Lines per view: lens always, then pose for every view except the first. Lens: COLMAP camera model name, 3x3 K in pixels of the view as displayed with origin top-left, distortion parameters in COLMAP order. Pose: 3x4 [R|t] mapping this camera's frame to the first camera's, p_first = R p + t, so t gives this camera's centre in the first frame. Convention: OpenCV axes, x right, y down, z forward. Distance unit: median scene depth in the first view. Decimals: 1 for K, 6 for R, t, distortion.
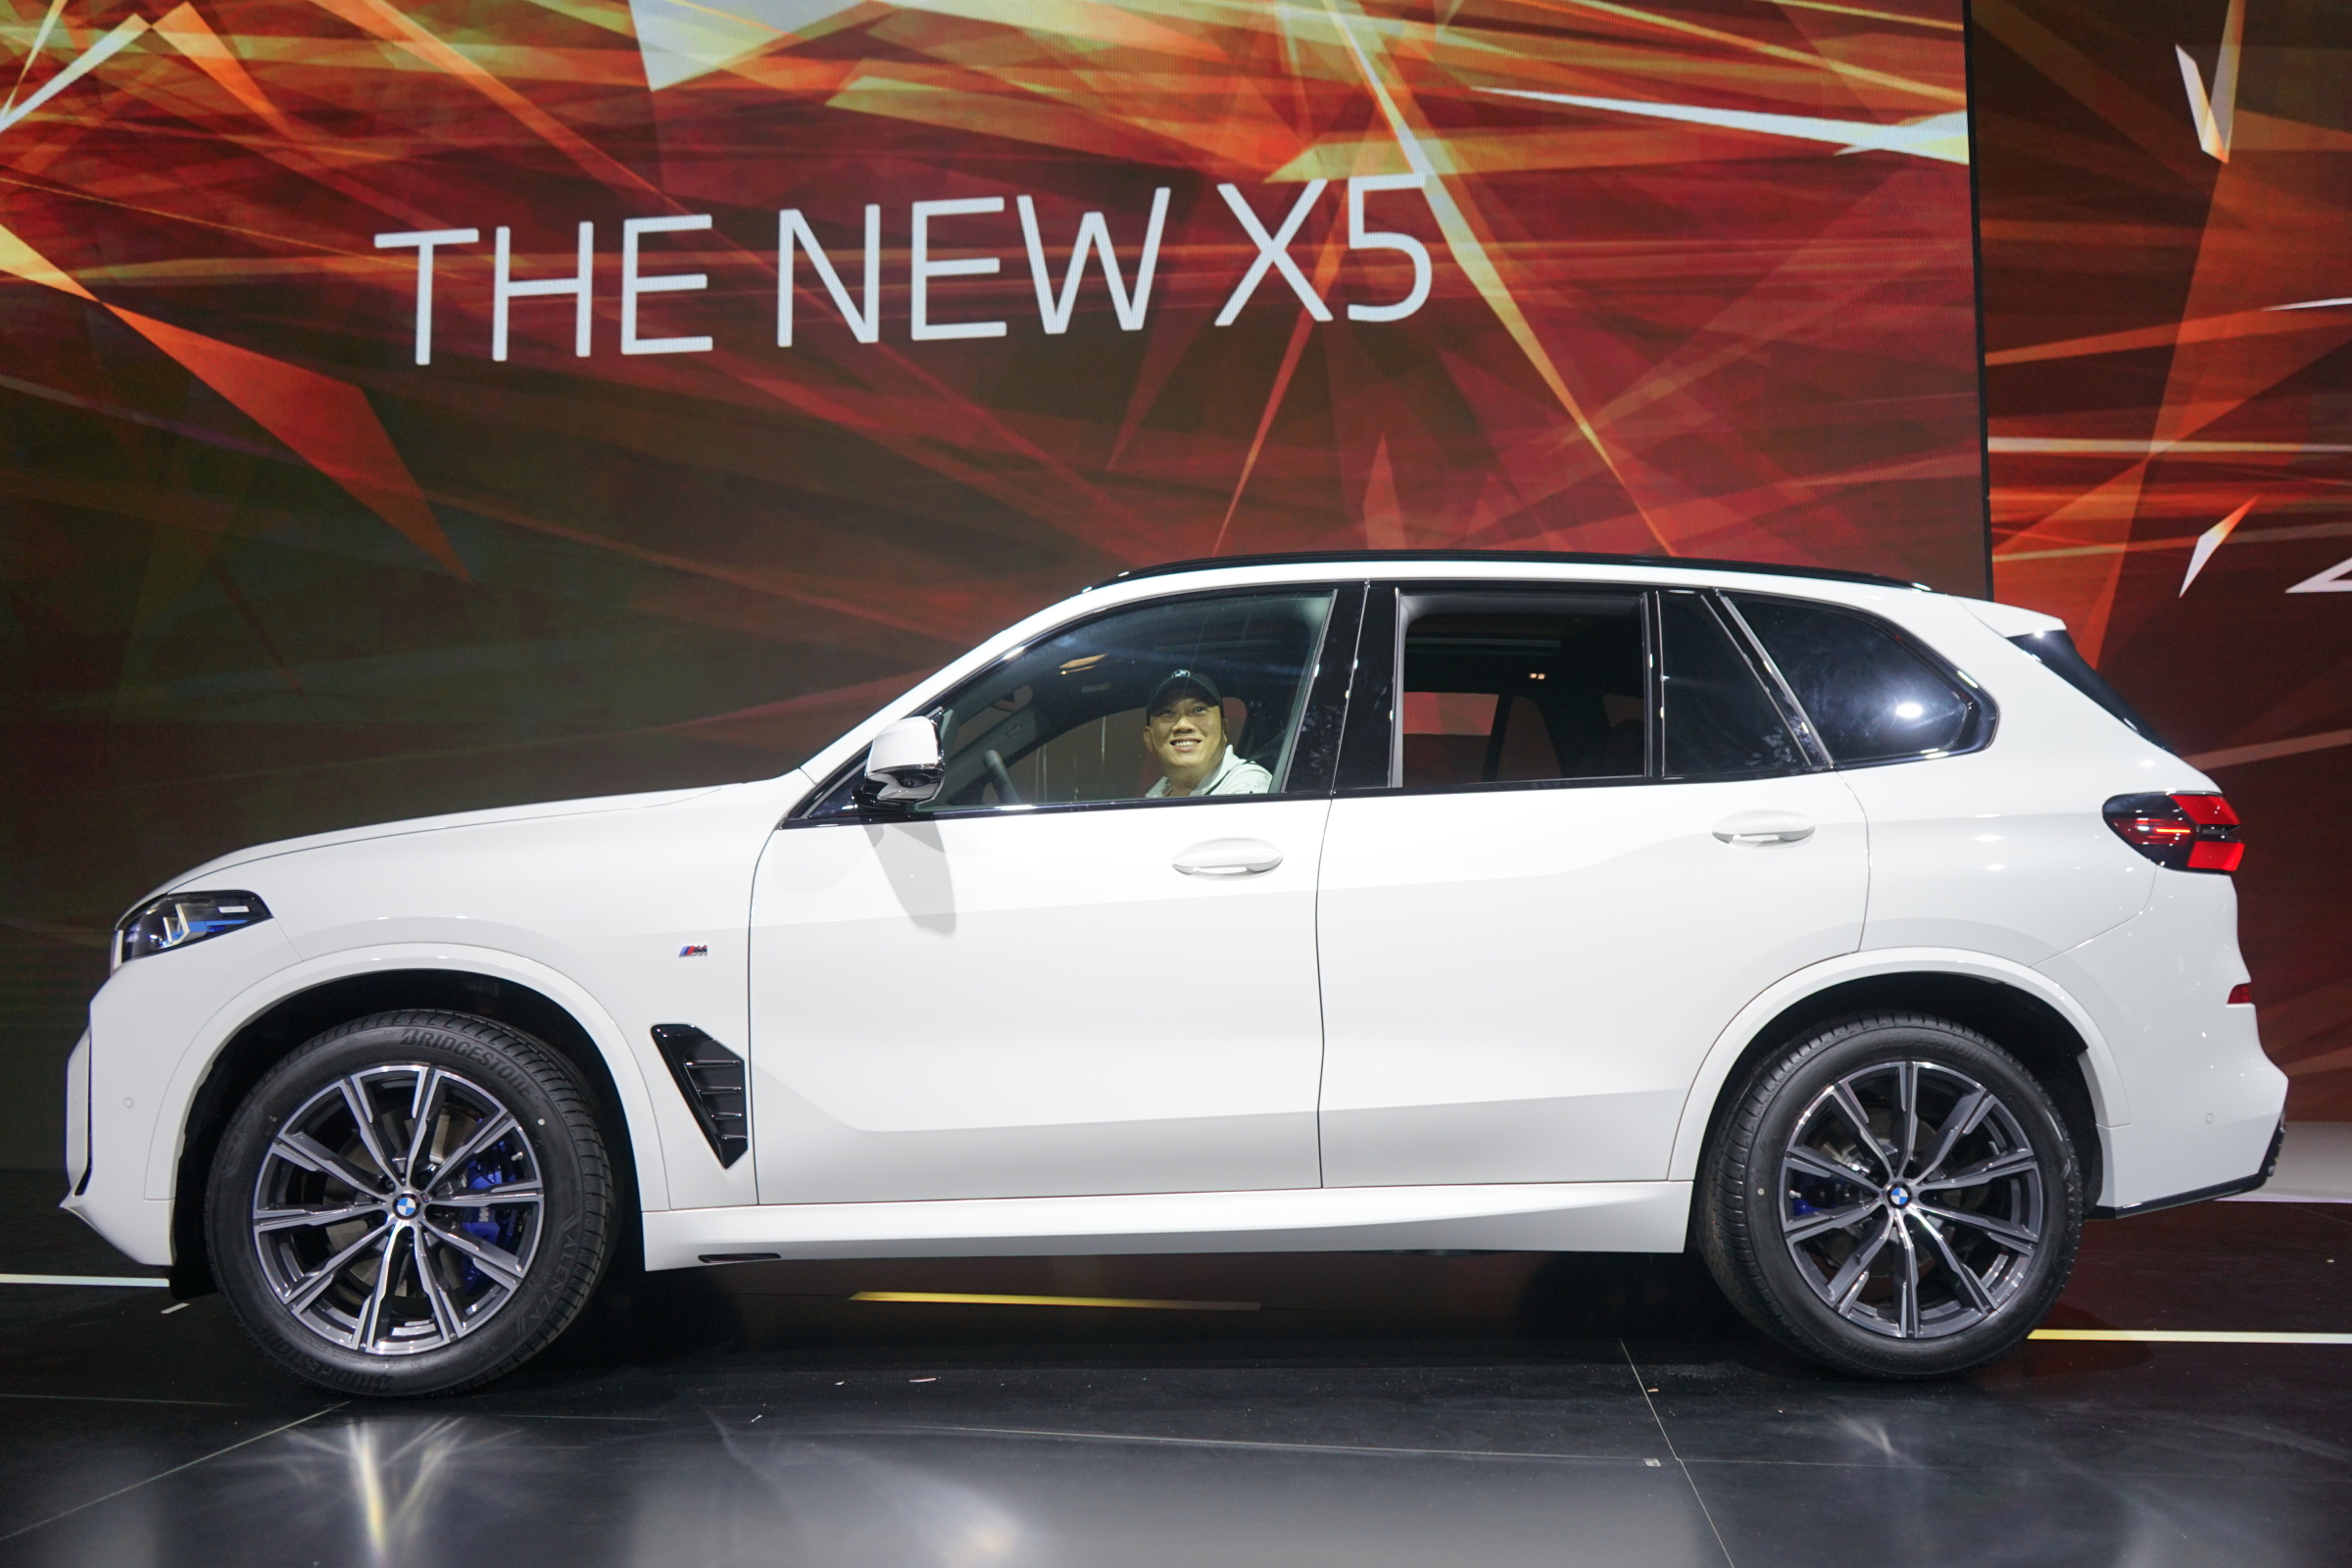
lens RADIAL K [[1907.0, 0, 1176.0], [0, 1907.0, 784.0], [0, 0, 1]] dist [0.002467, 0.006400]
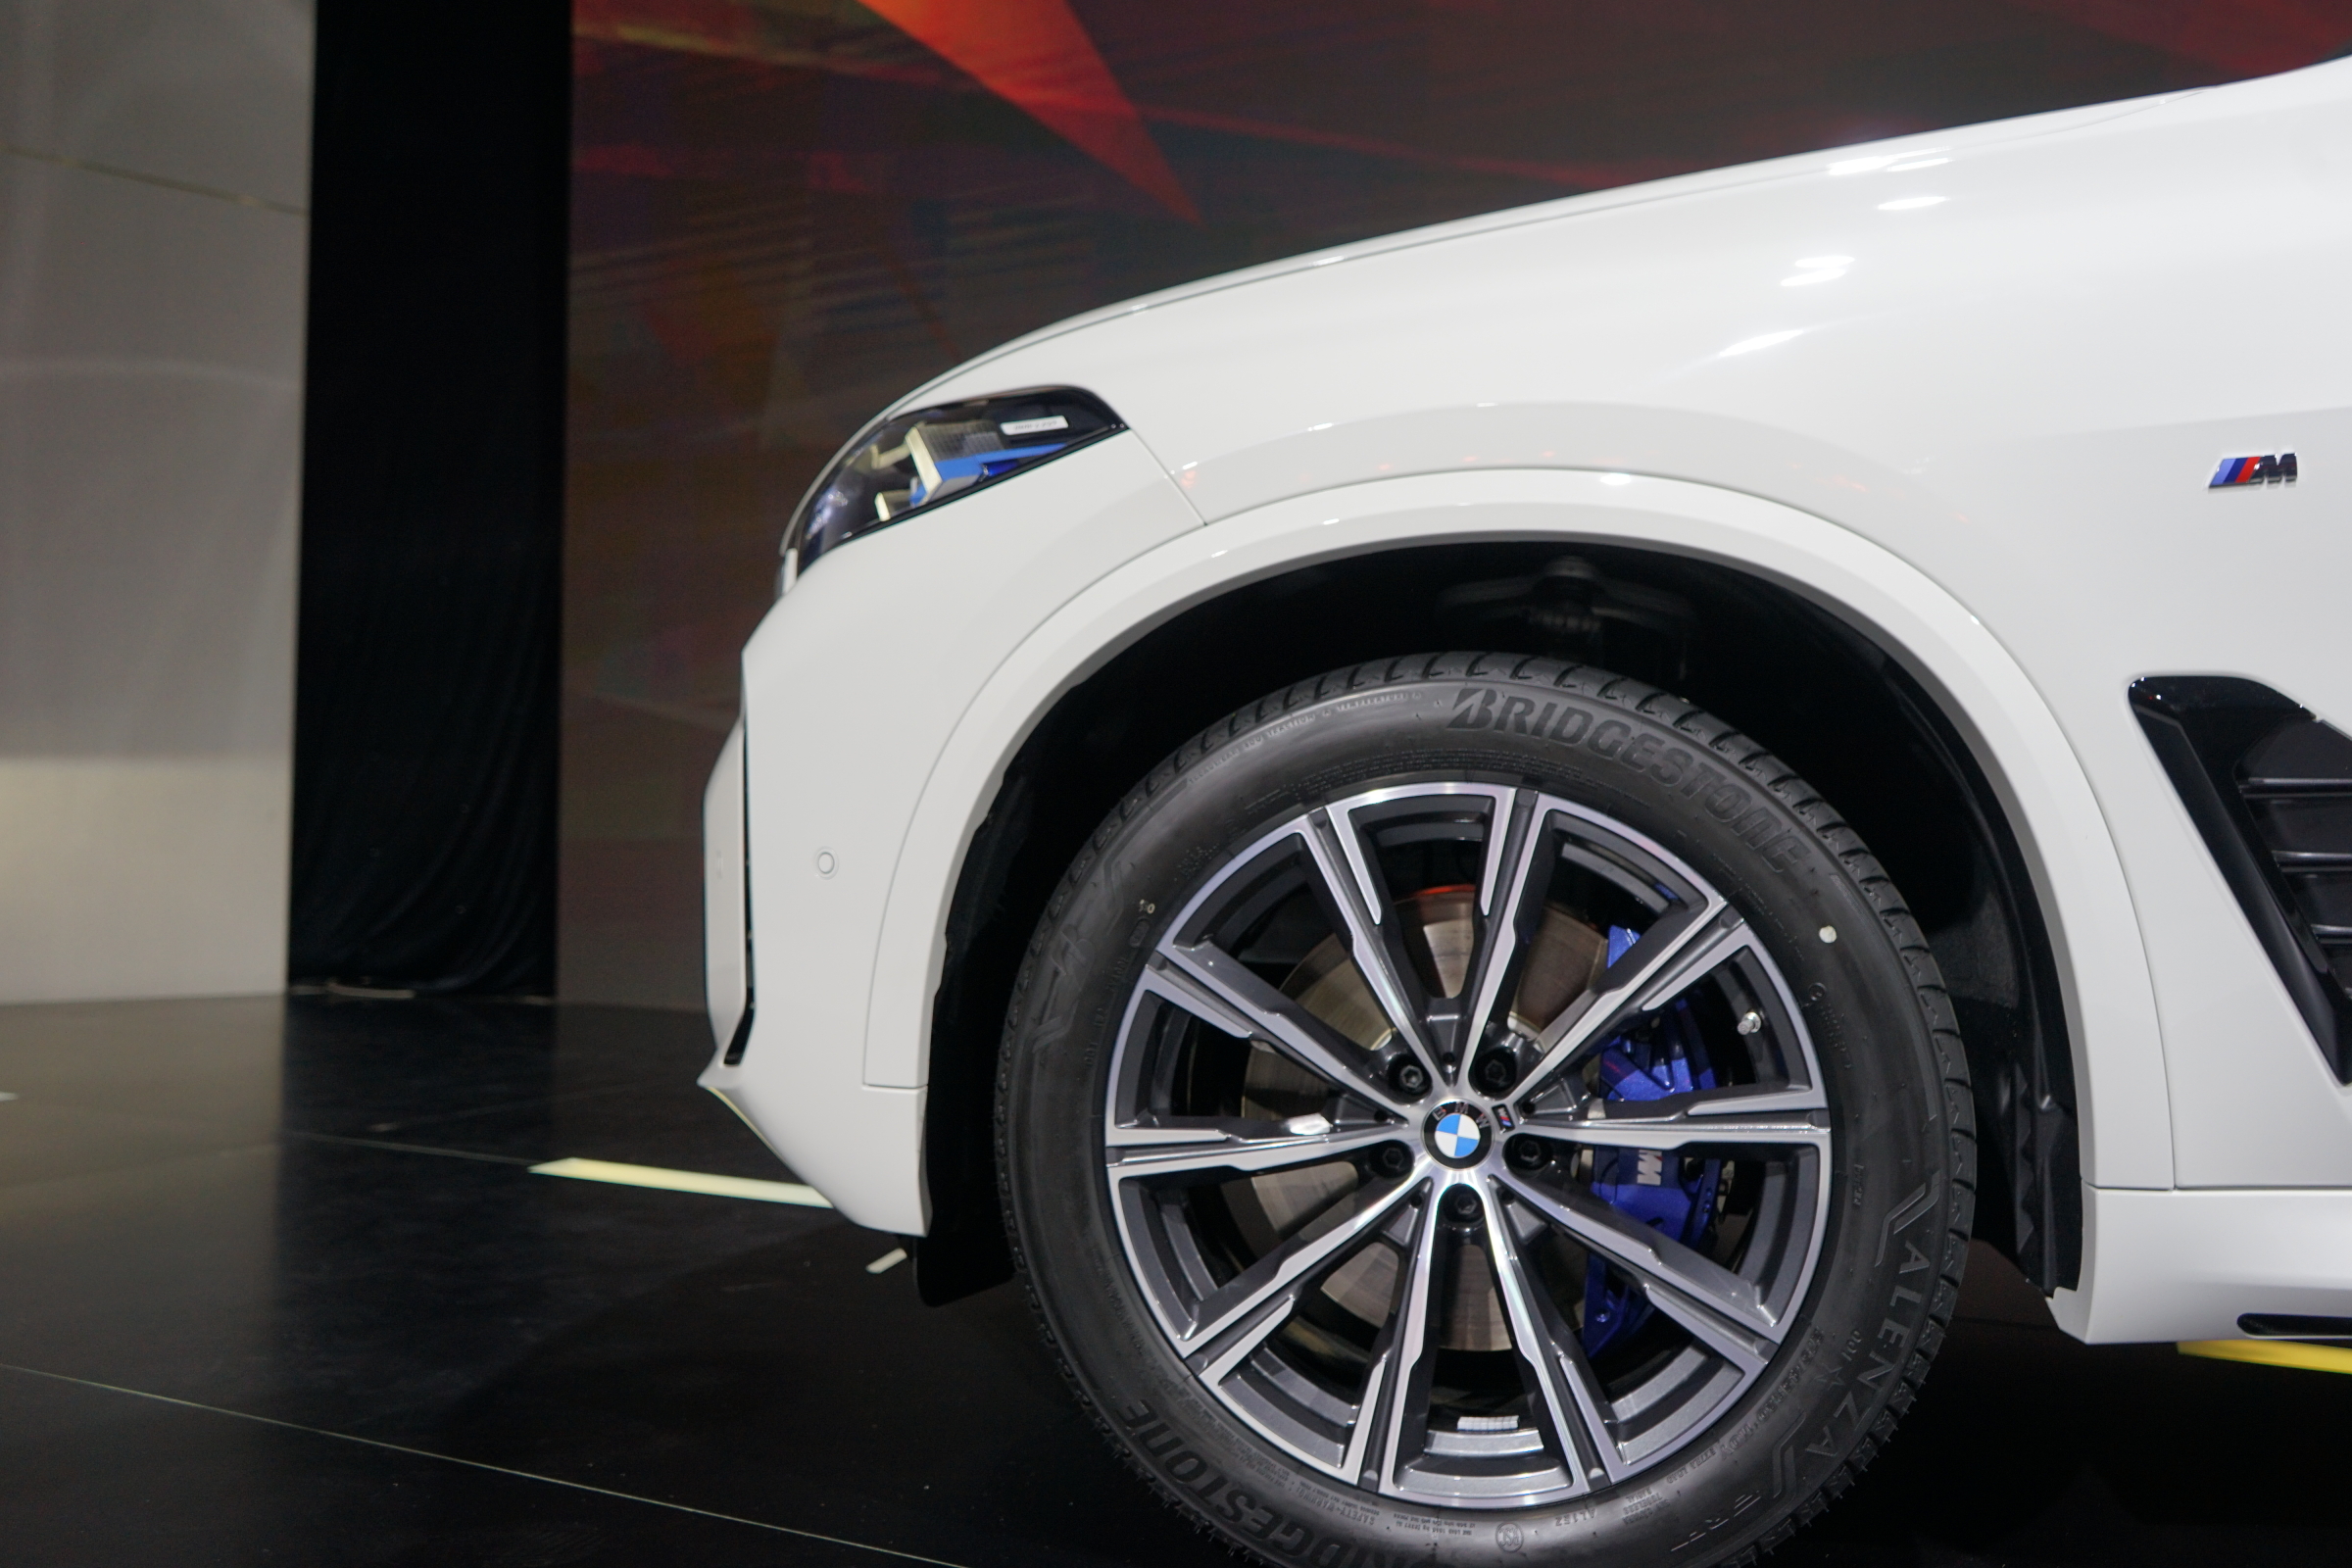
lens RADIAL K [[1907.0, 0, 1176.0], [0, 1907.0, 784.0], [0, 0, 1]] dist [0.002467, 0.006400]
pose [[0.957822, 0.006164, -0.287298, -0.347000], [0.011076, 0.998235, 0.058345, 0.124323], [0.287150, -0.059067, 0.956063, 0.607853]]
